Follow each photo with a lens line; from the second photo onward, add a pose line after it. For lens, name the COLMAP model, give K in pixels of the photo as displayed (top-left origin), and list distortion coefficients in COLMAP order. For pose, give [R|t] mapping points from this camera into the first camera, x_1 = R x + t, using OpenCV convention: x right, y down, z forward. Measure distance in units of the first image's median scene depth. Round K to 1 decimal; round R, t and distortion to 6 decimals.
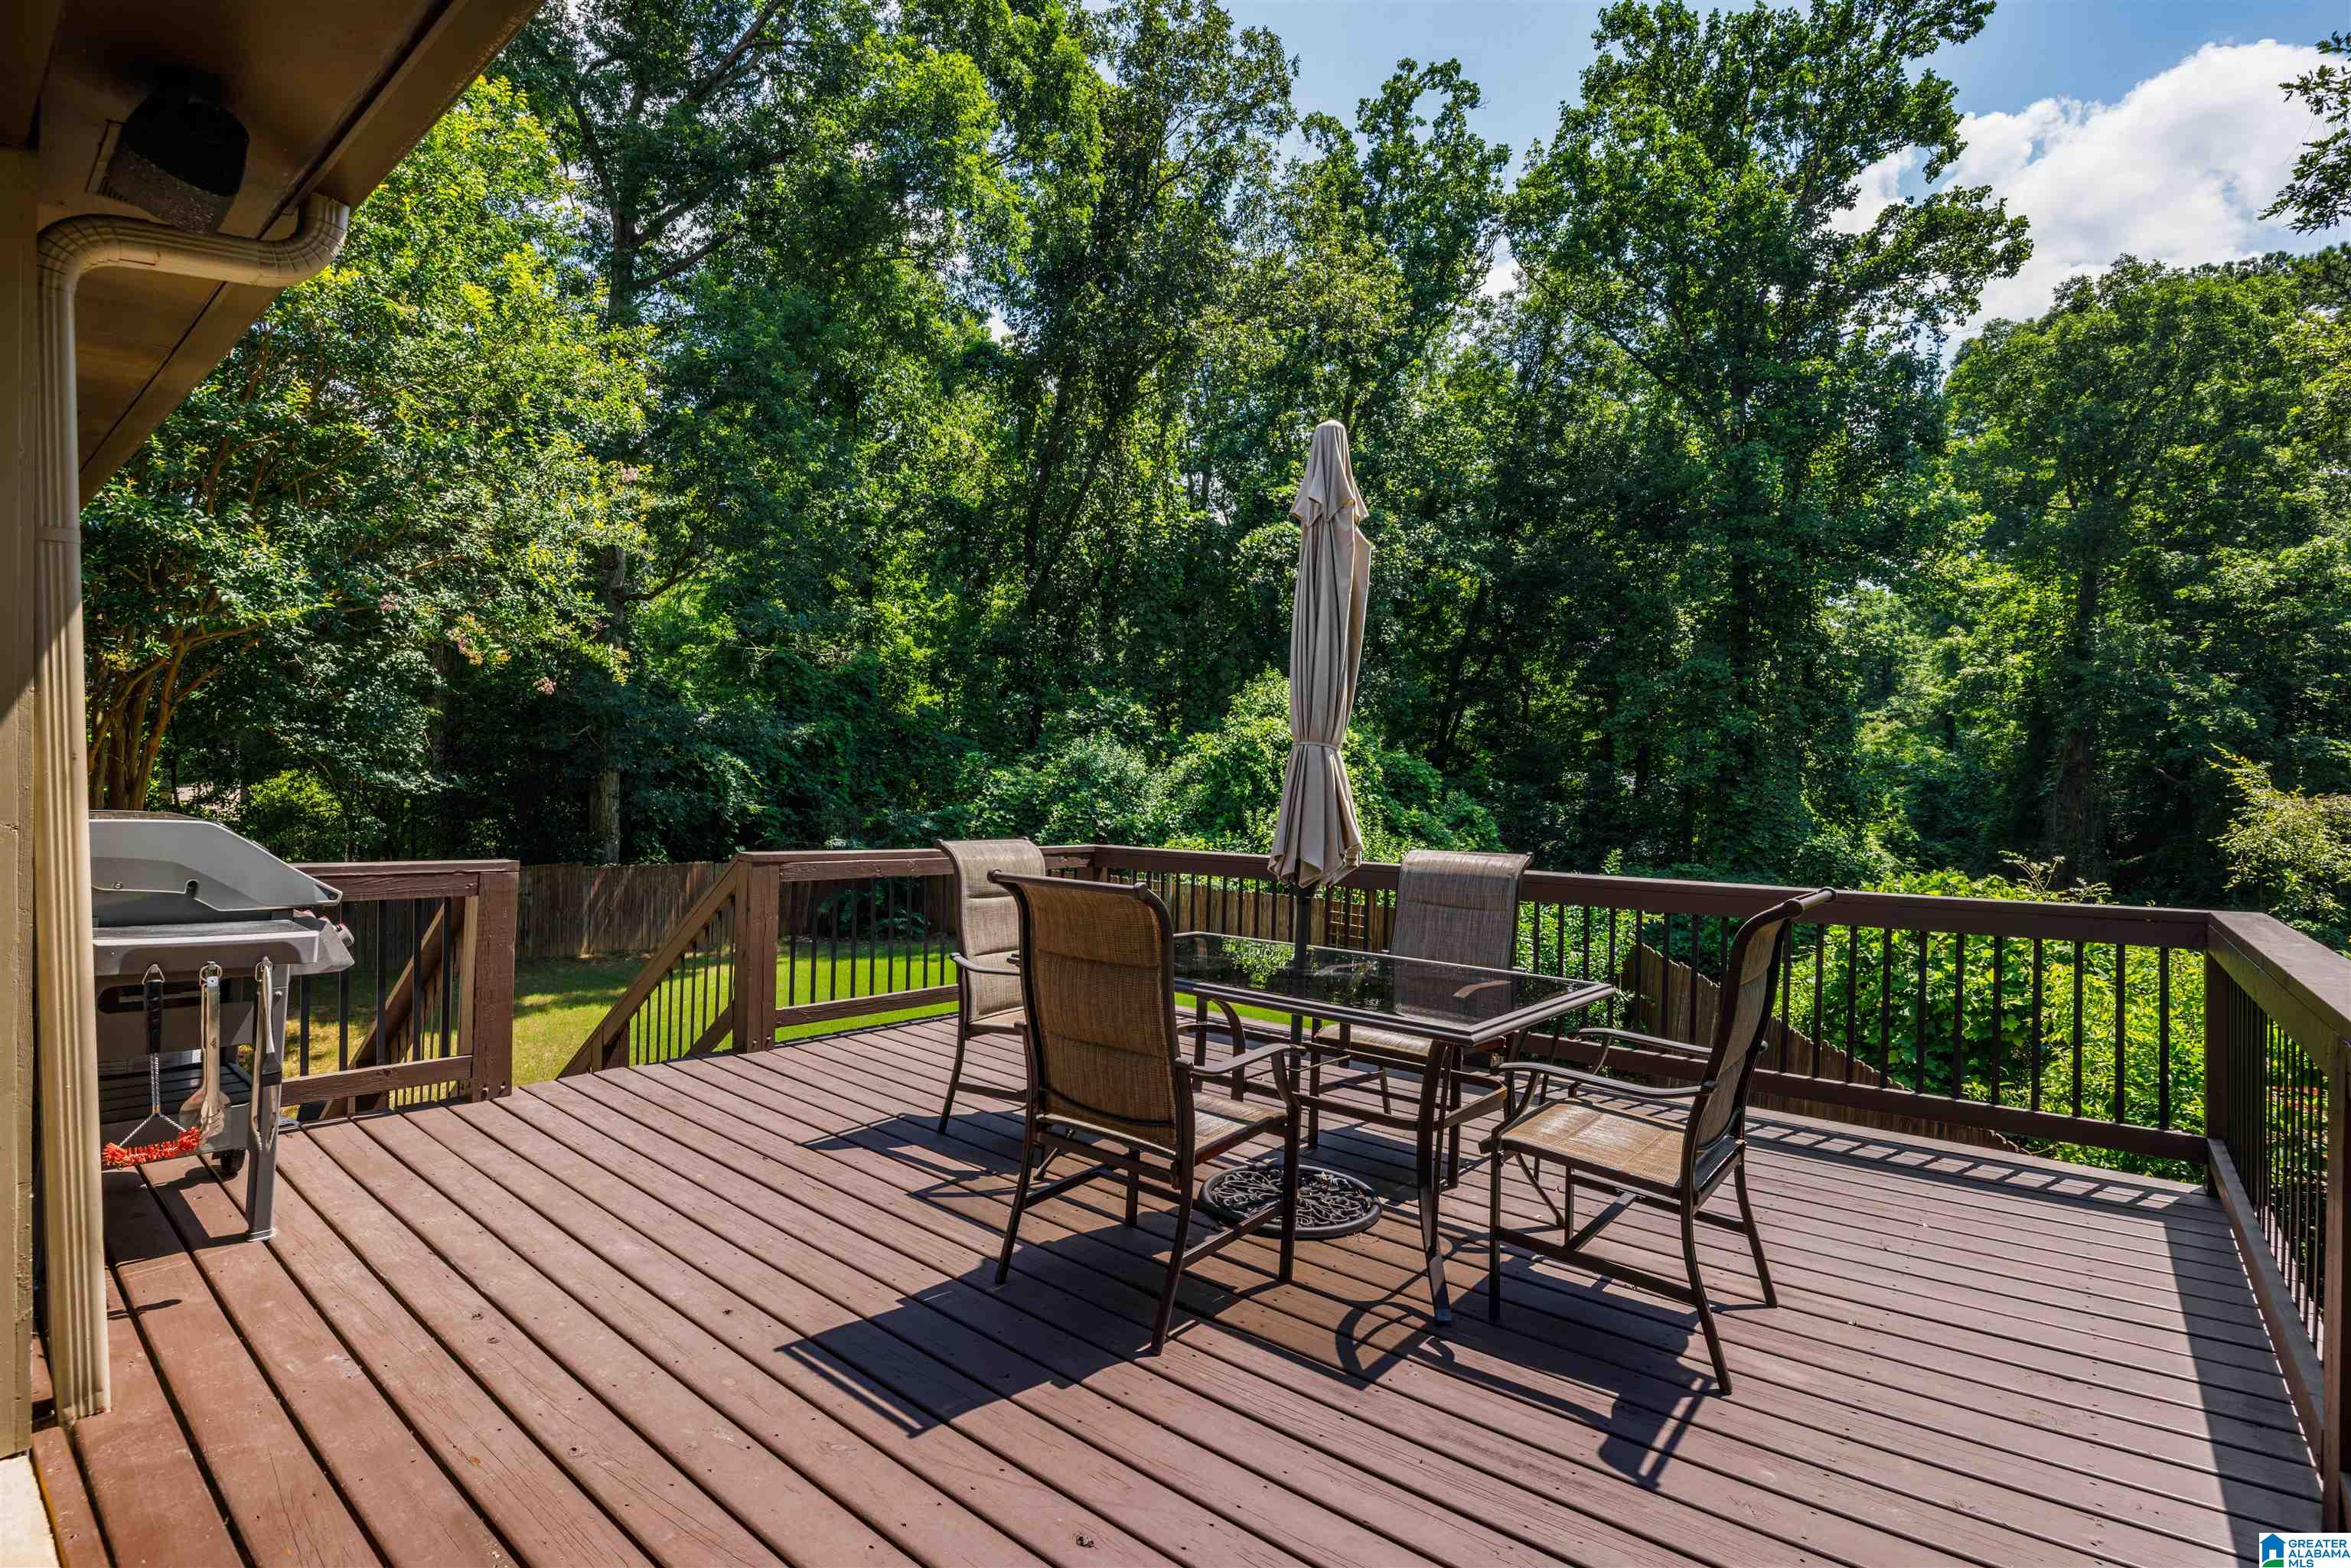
lens RADIAL K [[1099.9, 0, 1175.5], [0, 1099.9, 784.0], [0, 0, 1]] dist [-0.000904, 0.000564]
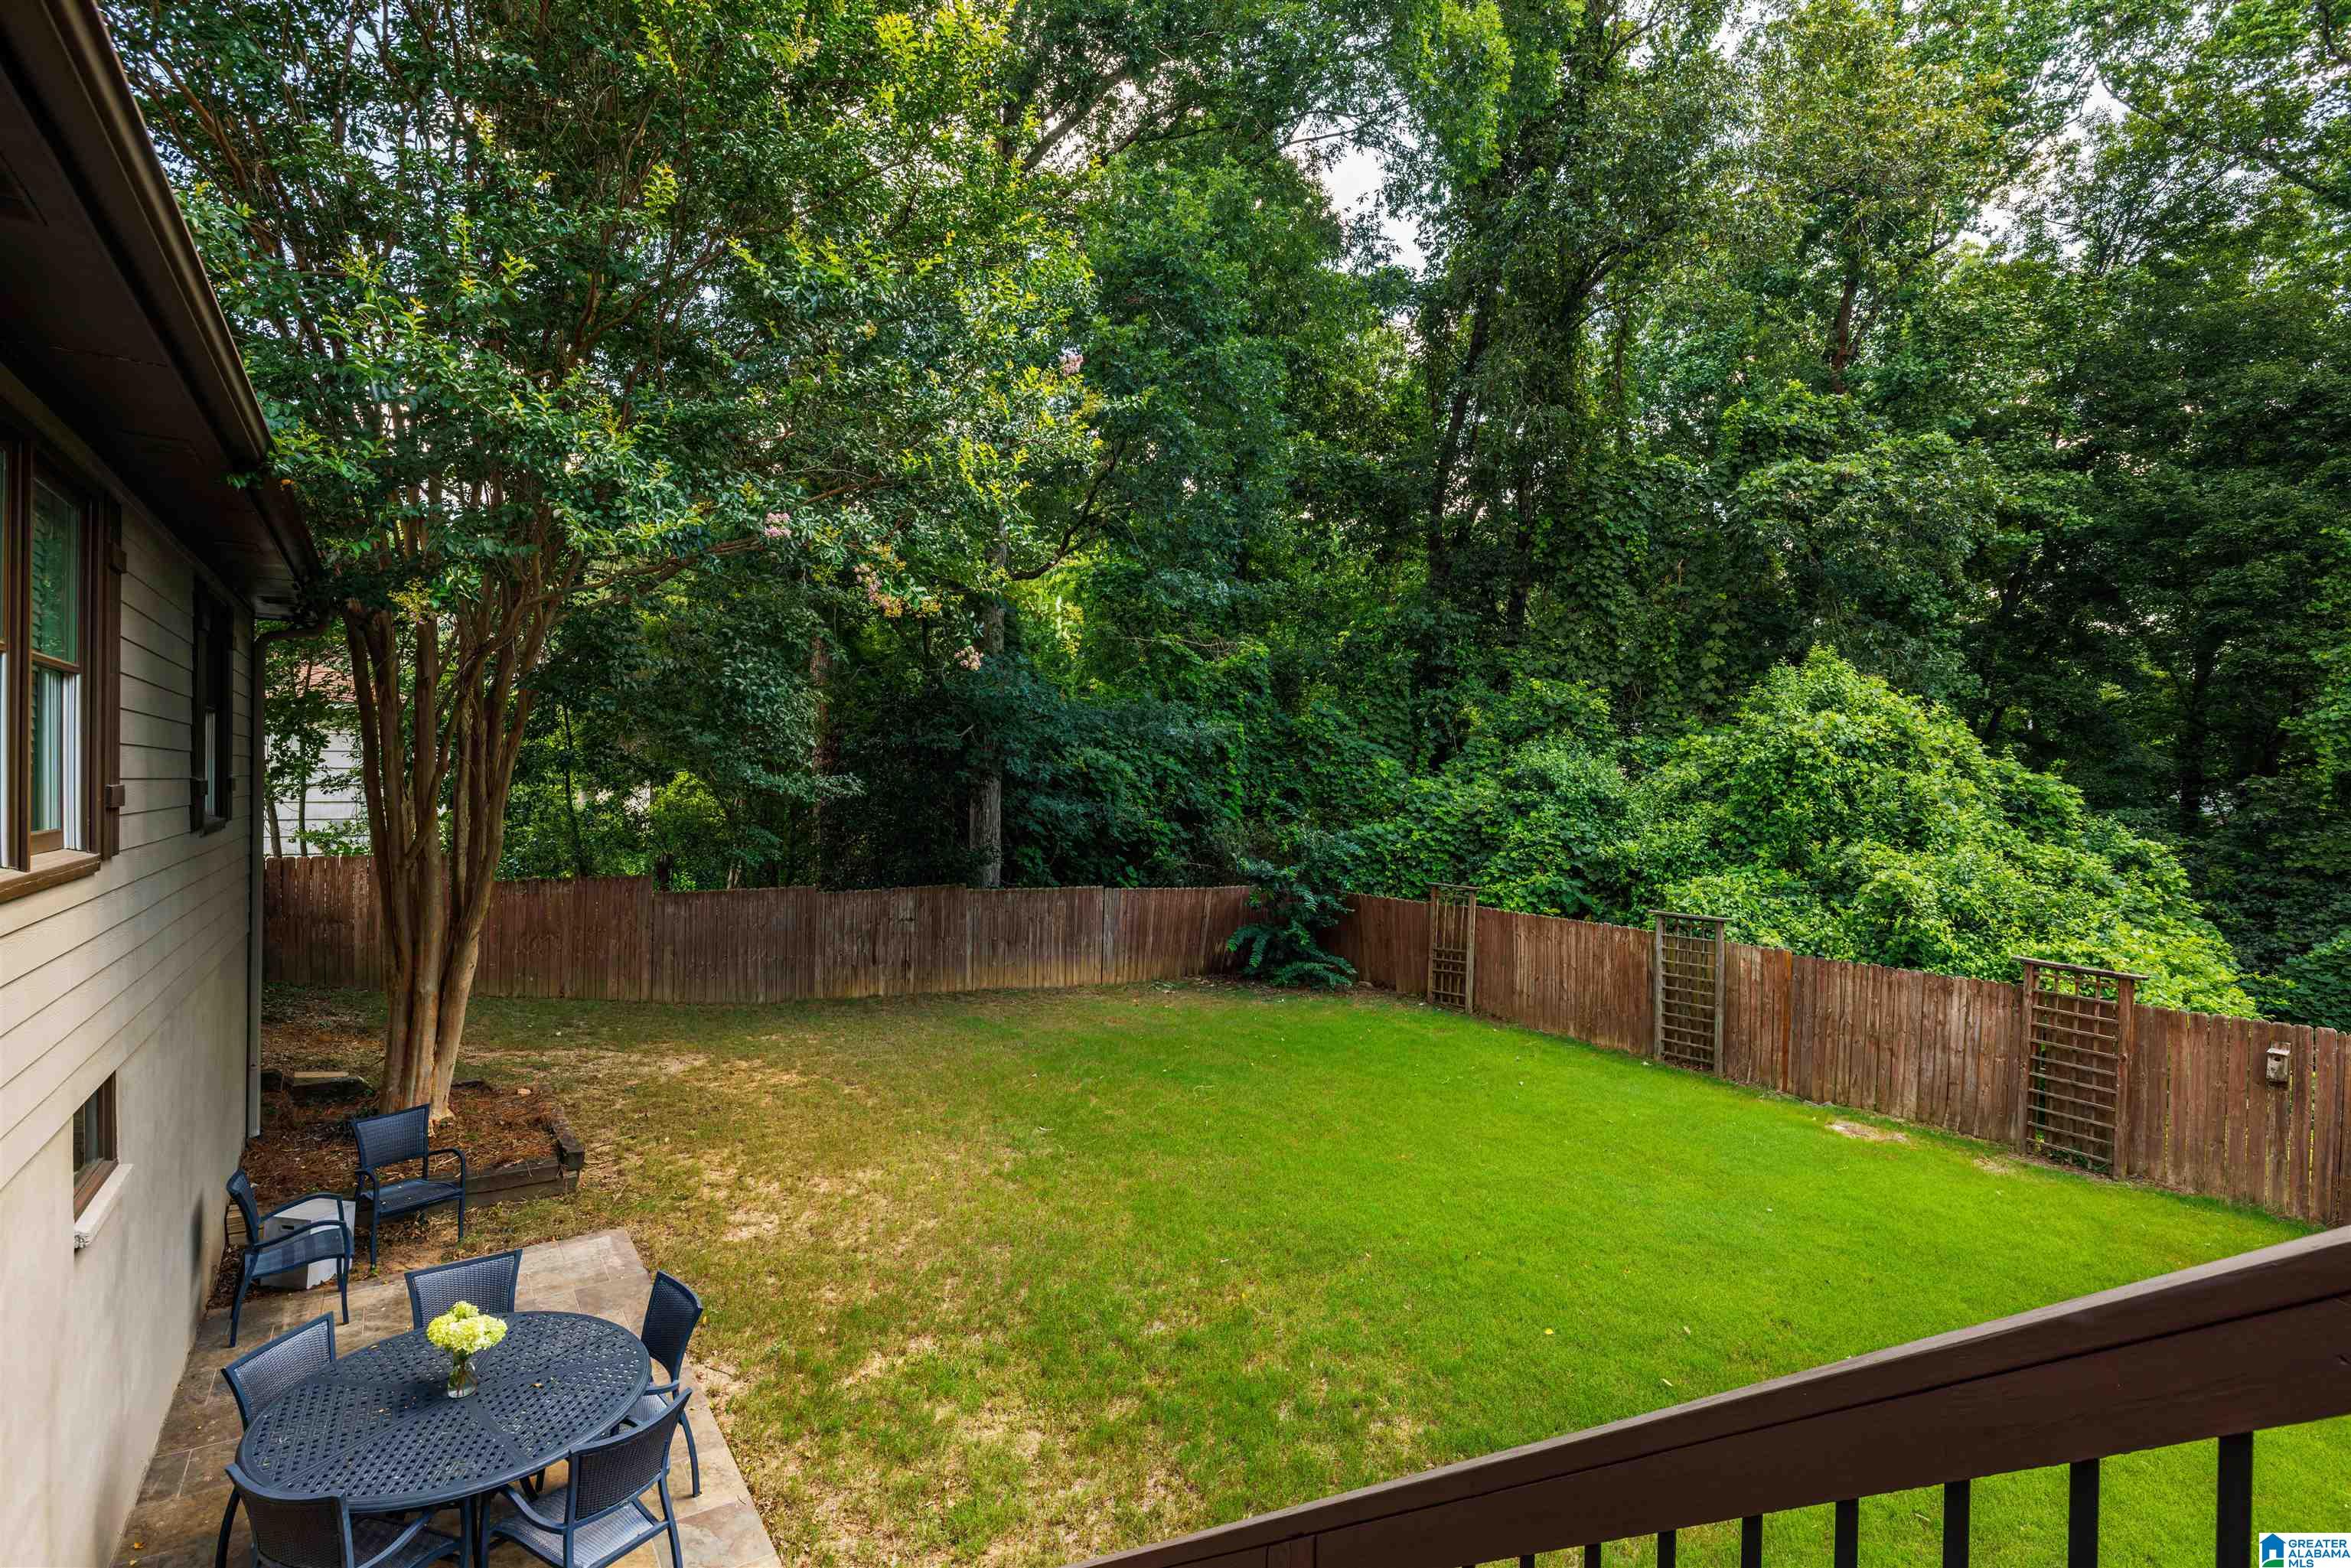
lens RADIAL K [[1099.9, 0, 1175.5], [0, 1099.9, 784.0], [0, 0, 1]] dist [-0.000904, 0.000564]
pose [[0.963535, 0.011368, -0.267340, -0.103525], [-0.013842, 0.999877, -0.007369, -0.001207], [0.267223, 0.010800, 0.963574, 0.145823]]
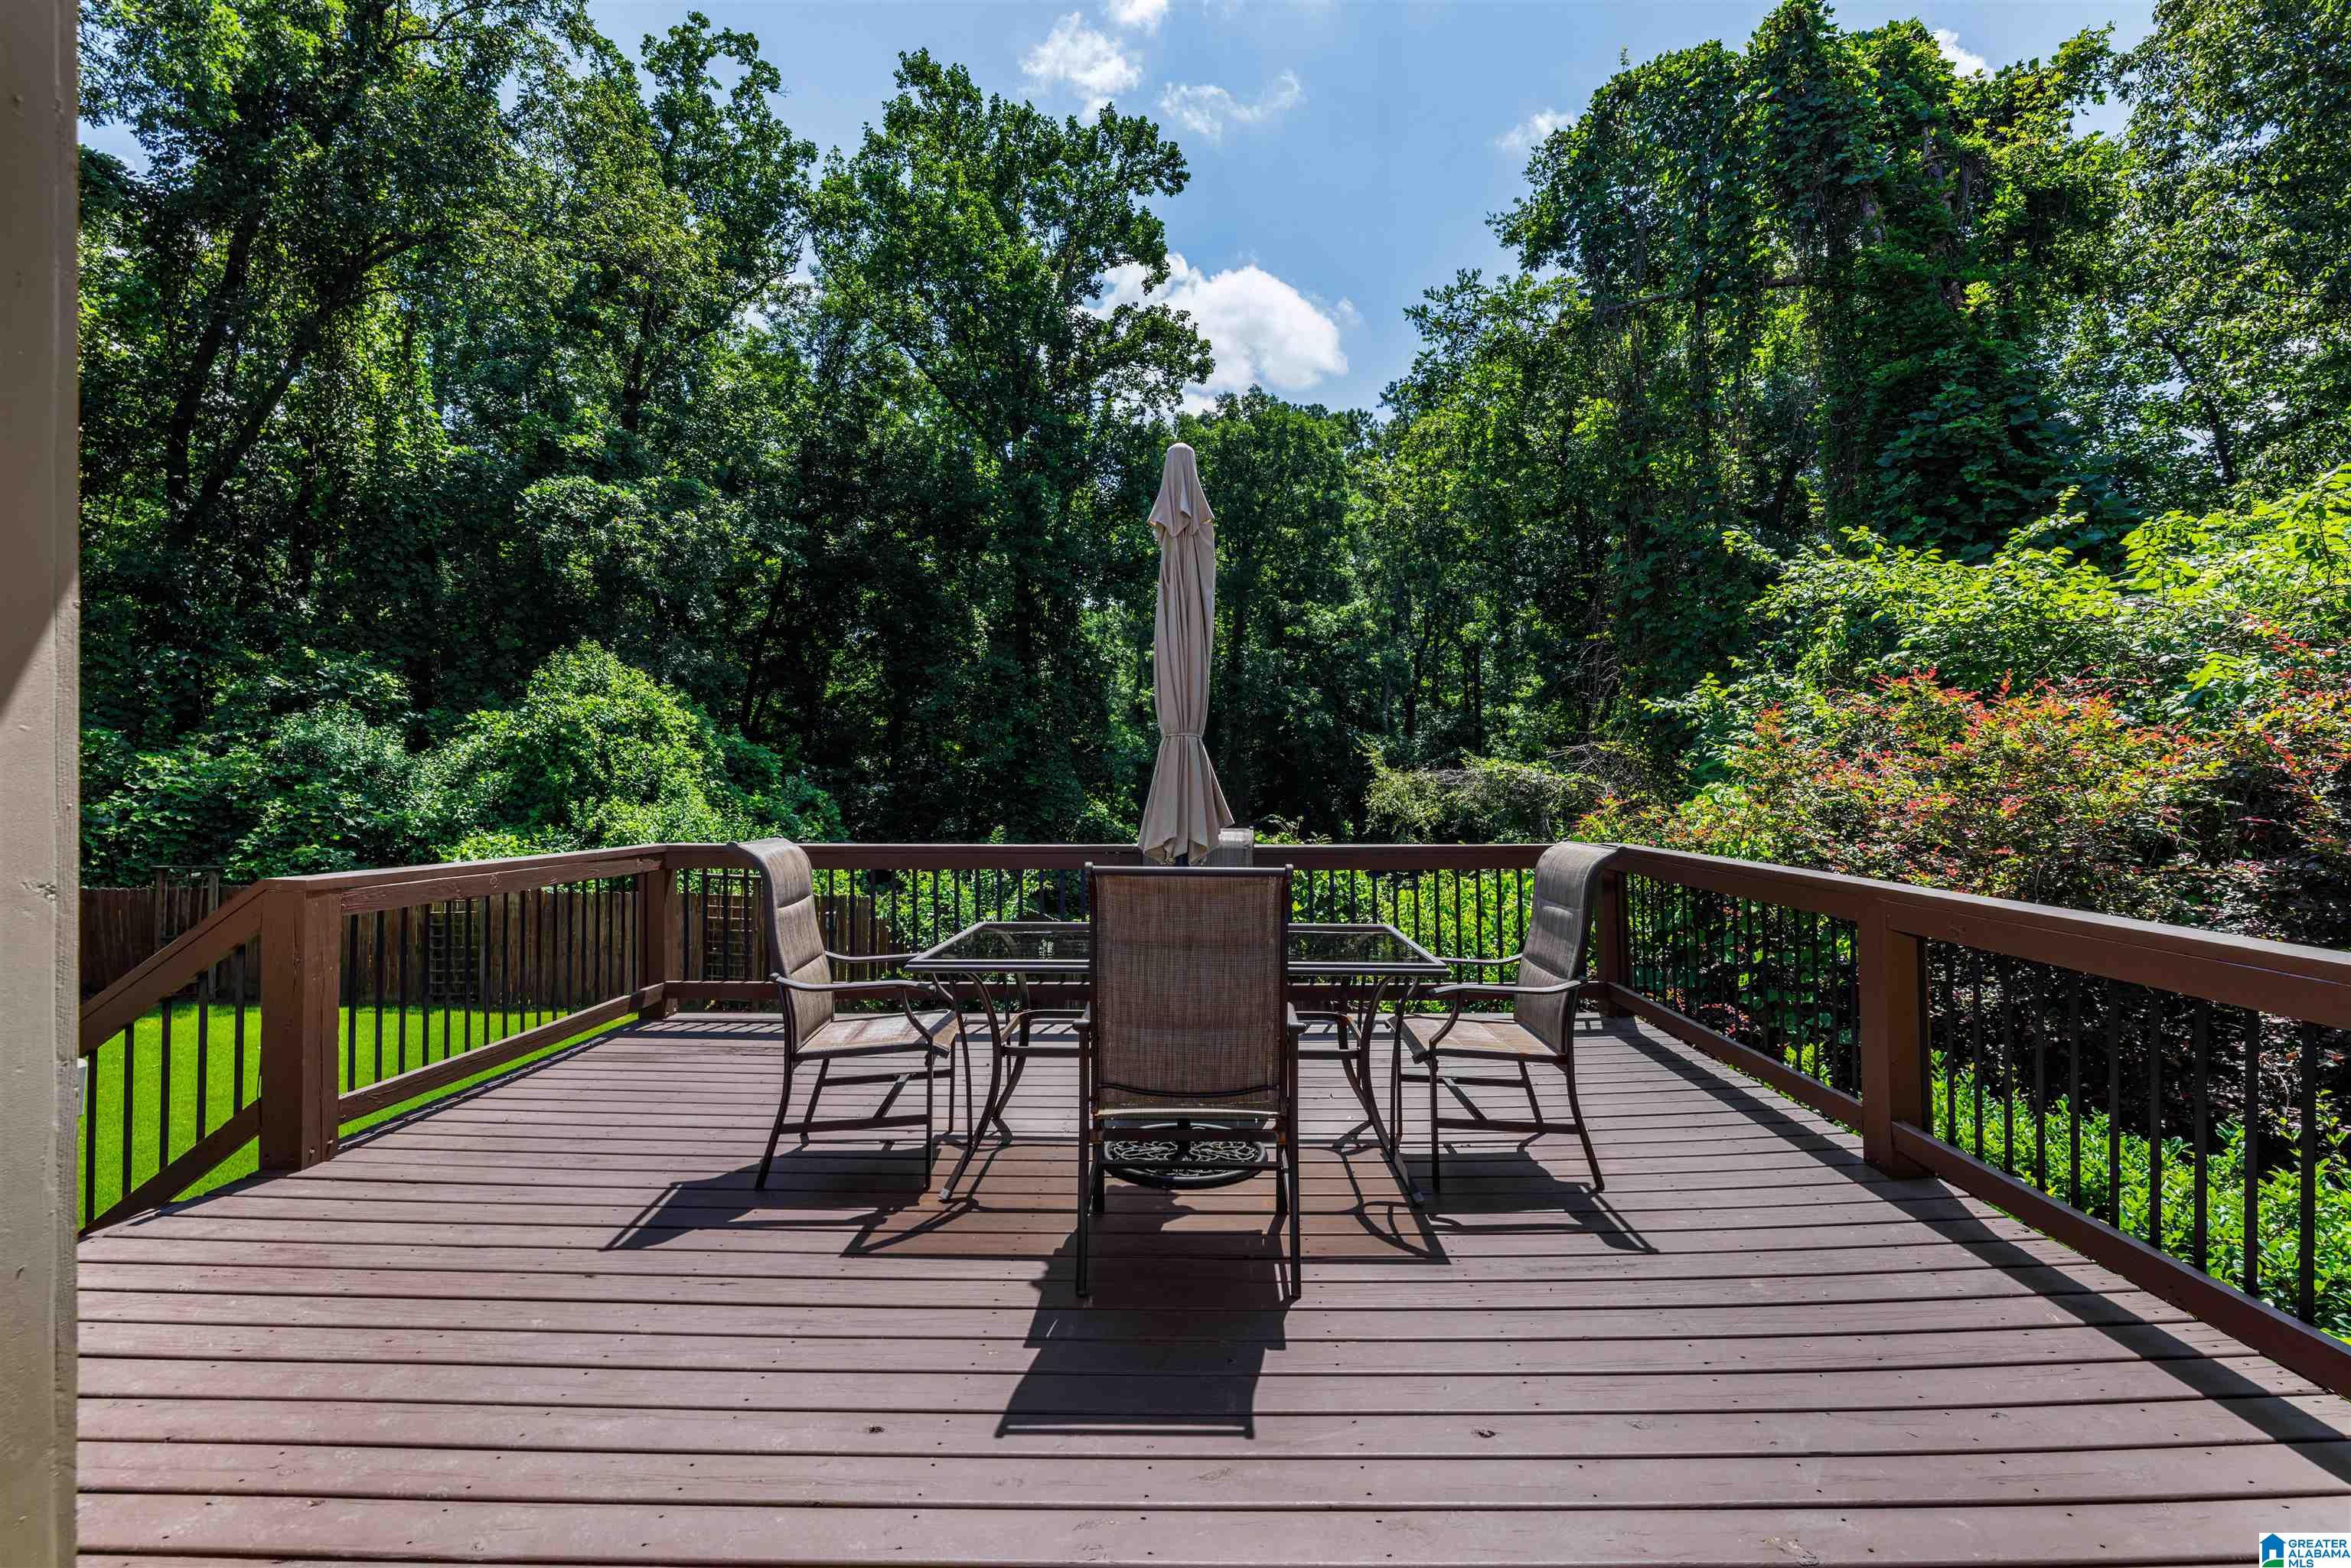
lens RADIAL K [[1058.5, 0, 1204.6], [0, 1058.5, 759.7], [0, 0, 1]] dist [-0.005126, -0.000675]
pose [[0.764287, -0.003933, 0.644864, -0.067035], [0.008363, 0.999958, -0.003813, -0.000832], [-0.644822, 0.008307, 0.764288, 0.022697]]
